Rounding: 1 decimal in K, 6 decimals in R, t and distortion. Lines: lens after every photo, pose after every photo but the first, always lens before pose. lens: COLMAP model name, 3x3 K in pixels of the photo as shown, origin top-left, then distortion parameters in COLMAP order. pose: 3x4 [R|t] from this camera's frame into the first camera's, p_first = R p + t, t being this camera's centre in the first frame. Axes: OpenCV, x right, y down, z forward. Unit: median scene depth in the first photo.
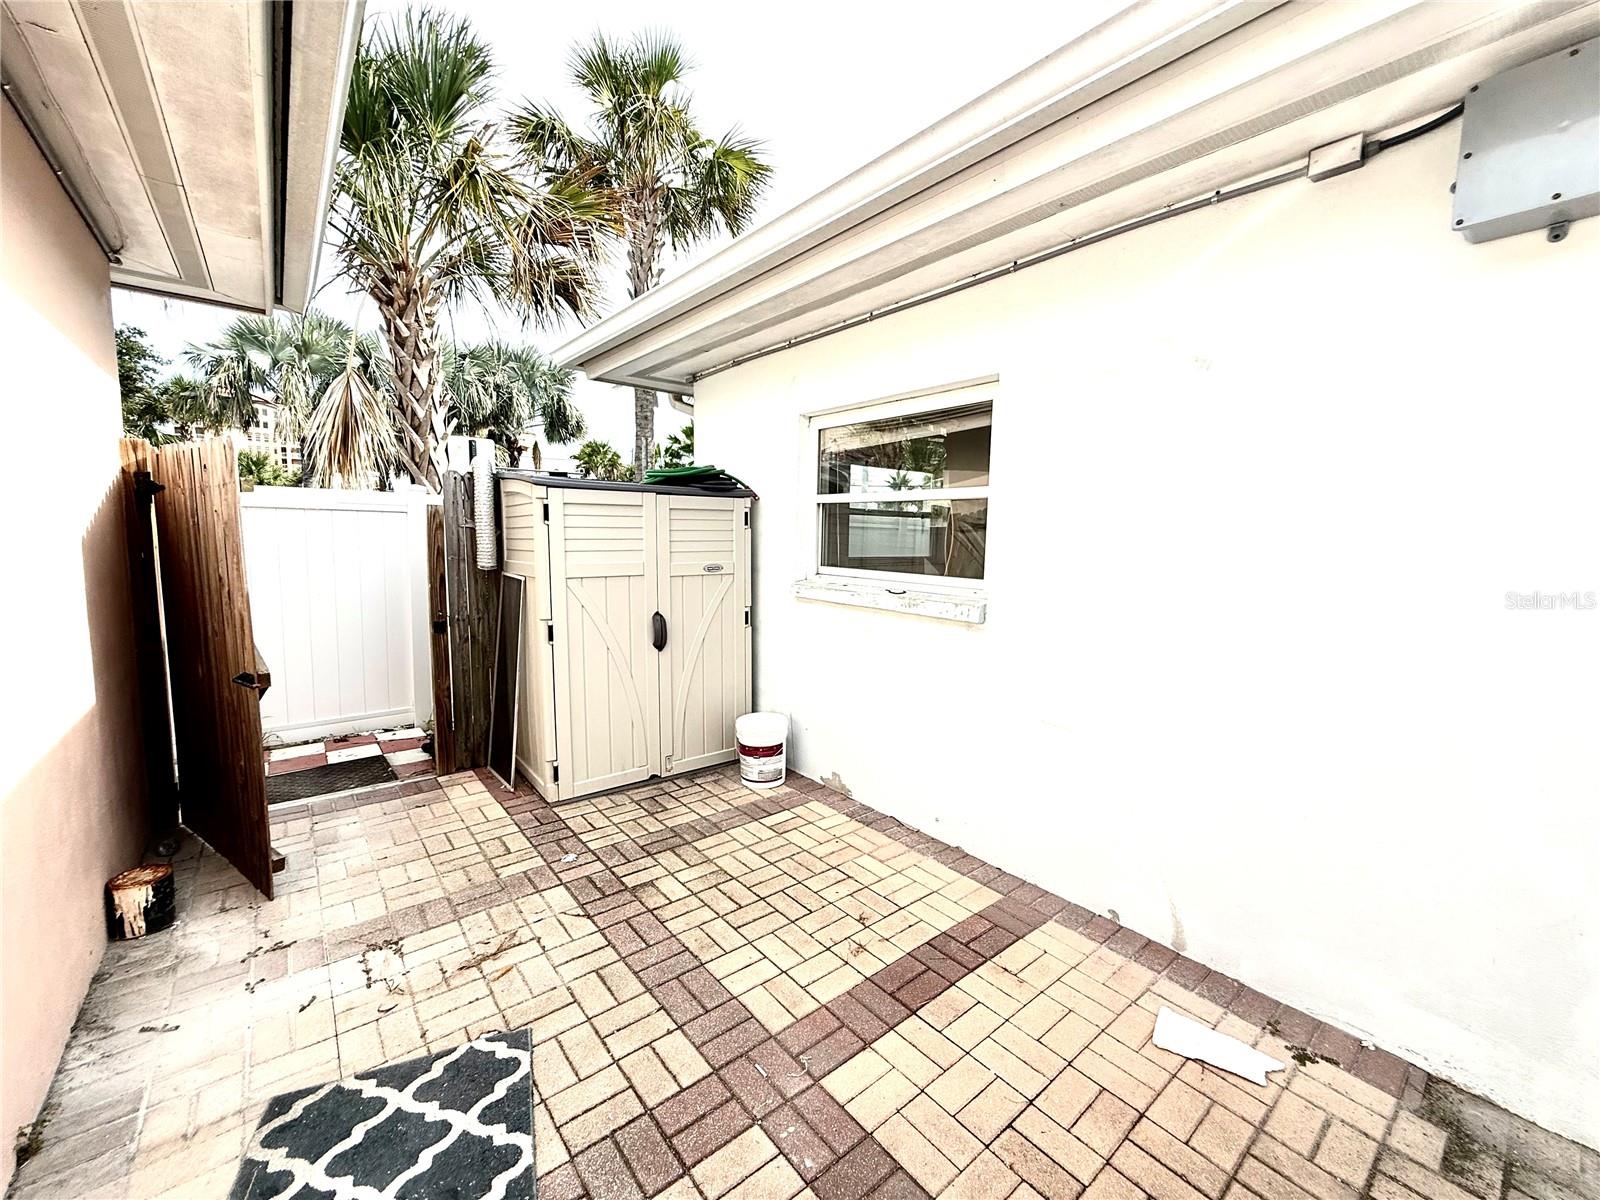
lens RADIAL K [[641.6, 0, 802.9], [0, 641.6, 598.7], [0, 0, 1]] dist [0.001332, -0.000377]
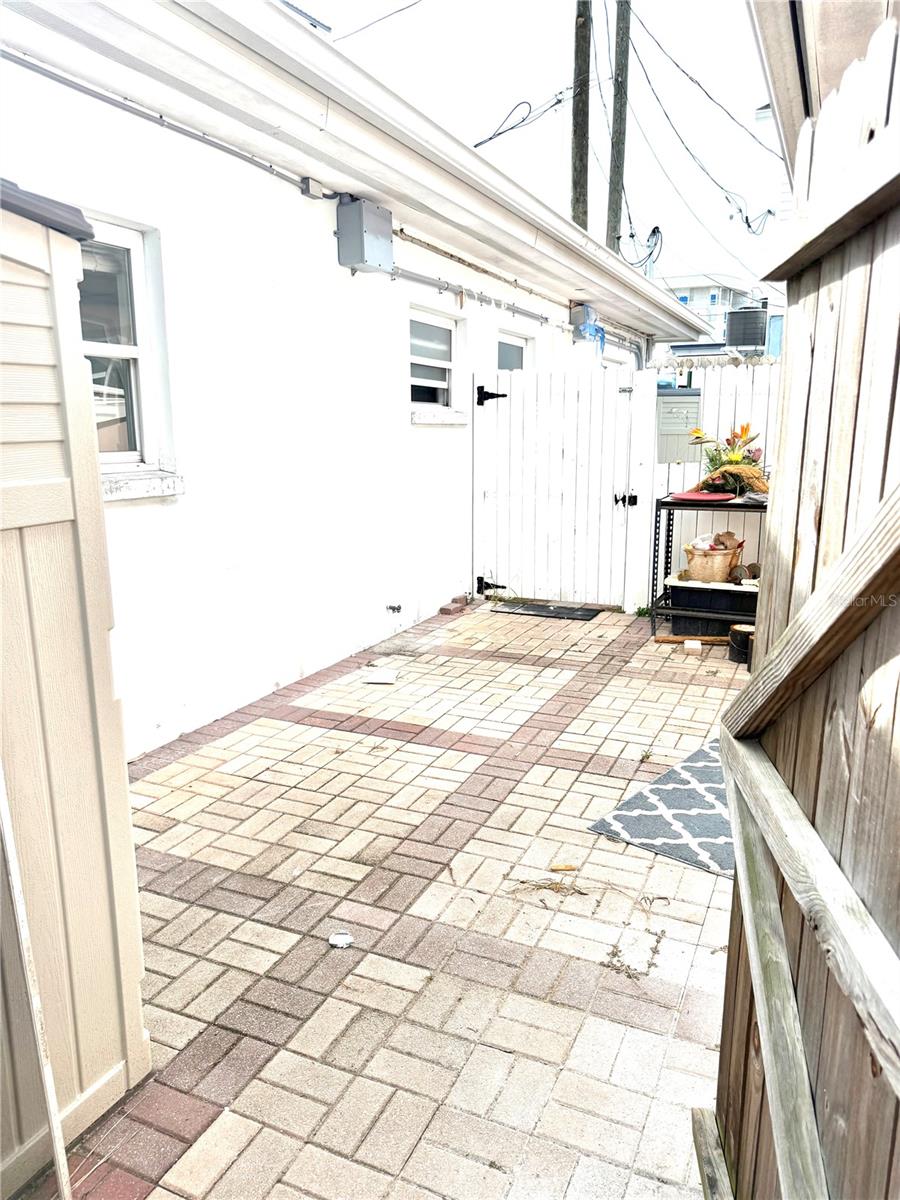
lens RADIAL K [[846.2, 0, 451.7], [0, 846.2, 602.3], [0, 0, 1]] dist [-0.003855, -0.003434]
pose [[-0.444840, -0.196484, 0.873791, -1.348864], [0.092725, 0.960291, 0.263140, -0.129356], [-0.890797, 0.198078, -0.408957, 1.513511]]
